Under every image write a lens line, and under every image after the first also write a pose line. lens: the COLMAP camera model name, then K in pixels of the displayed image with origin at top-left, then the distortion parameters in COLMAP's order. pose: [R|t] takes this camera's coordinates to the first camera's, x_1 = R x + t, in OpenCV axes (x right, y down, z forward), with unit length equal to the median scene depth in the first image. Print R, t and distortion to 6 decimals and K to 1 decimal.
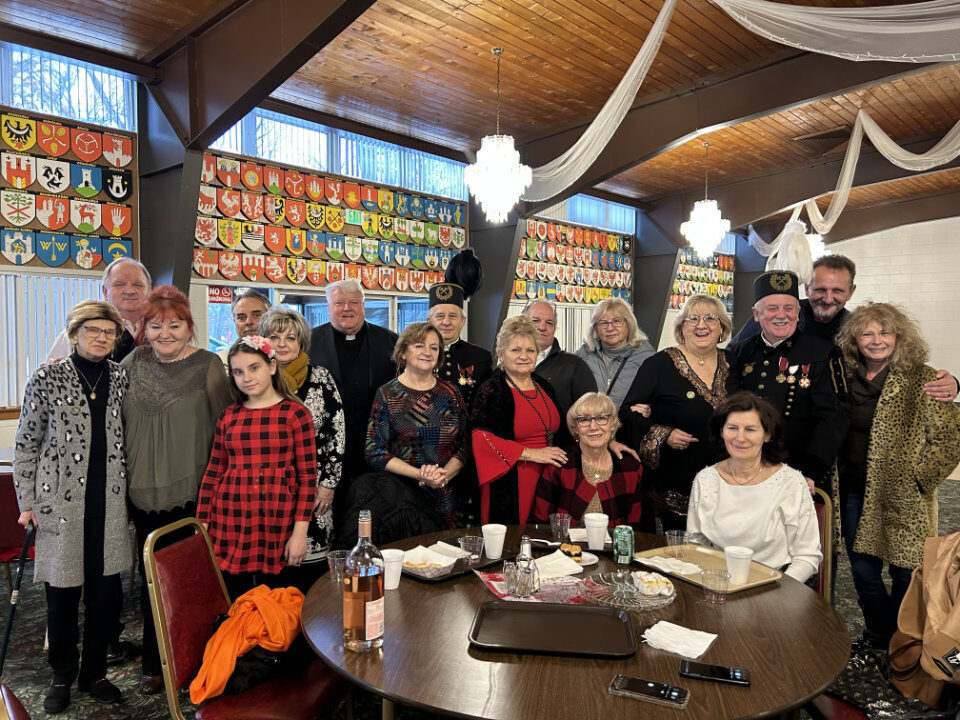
lens RADIAL K [[716.8, 0, 485.9], [0, 716.8, 362.5], [0, 0, 1]] dist [0.058961, -0.070357]
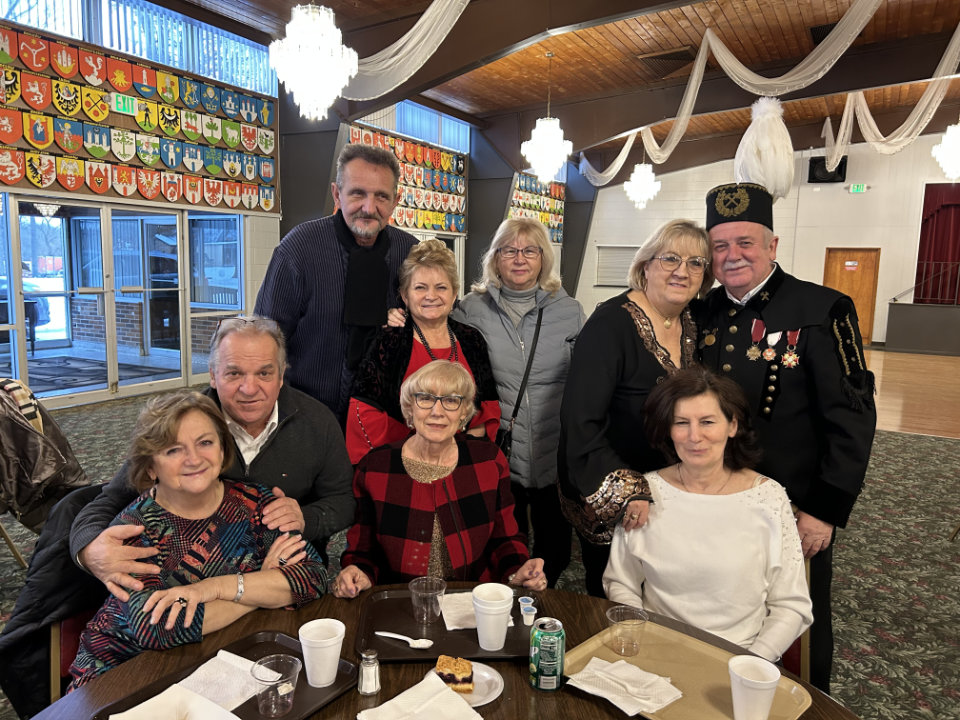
lens RADIAL K [[720.4, 0, 483.0], [0, 720.4, 357.5], [0, 0, 1]] dist [0.066584, -0.079616]
pose [[0.971276, -0.011355, 0.237686, 0.002594], [-0.011036, 0.995636, 0.092663, -0.008460], [-0.237701, -0.092625, 0.966912, 0.132502]]
